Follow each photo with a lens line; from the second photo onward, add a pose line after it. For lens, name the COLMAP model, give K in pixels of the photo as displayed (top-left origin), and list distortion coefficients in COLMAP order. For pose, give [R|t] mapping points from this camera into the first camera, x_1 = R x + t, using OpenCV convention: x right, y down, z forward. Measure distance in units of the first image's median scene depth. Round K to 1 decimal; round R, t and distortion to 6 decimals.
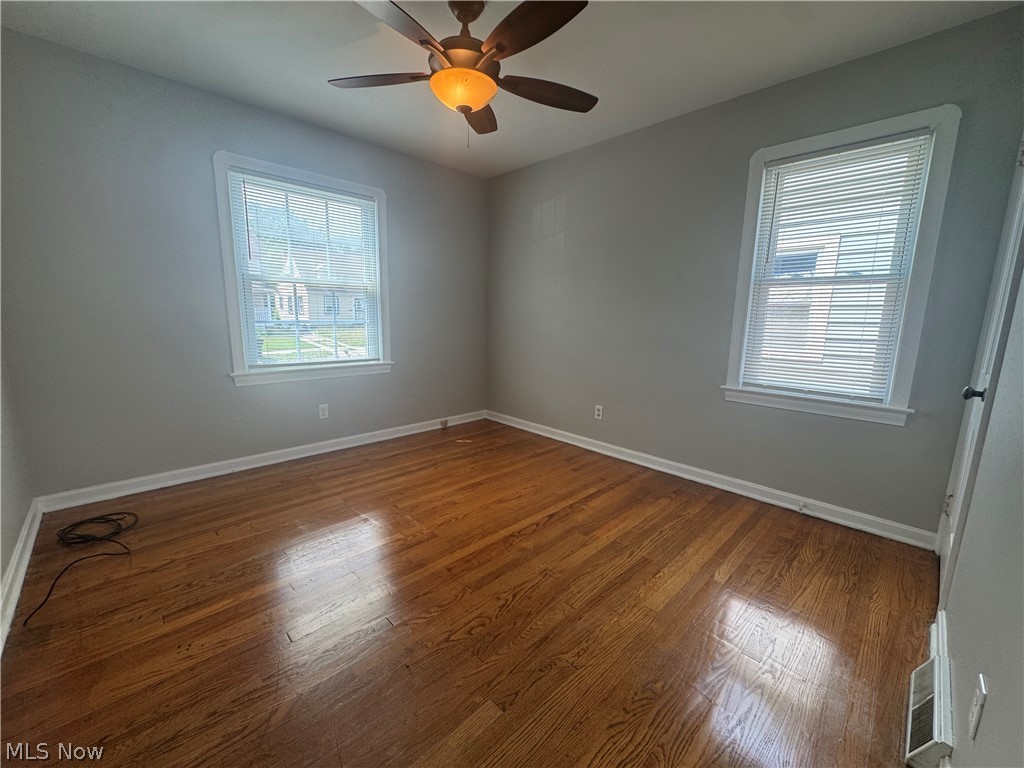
lens RADIAL K [[411.7, 0, 510.8], [0, 411.7, 383.5], [0, 0, 1]] dist [-0.004444, 0.000381]
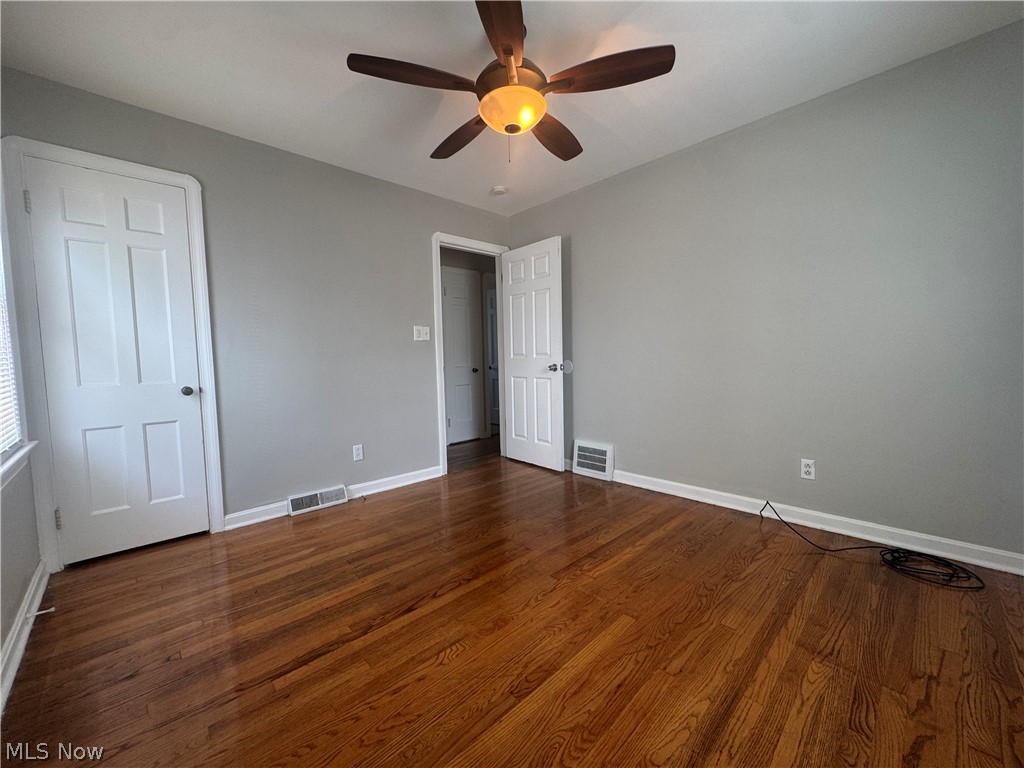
lens RADIAL K [[411.7, 0, 510.8], [0, 411.7, 383.5], [0, 0, 1]] dist [-0.004444, 0.000381]
pose [[-0.999907, 0.003098, 0.013289, -0.092122], [0.006104, 0.972583, 0.232477, -0.234447], [-0.012204, 0.232536, -0.972511, 1.611139]]
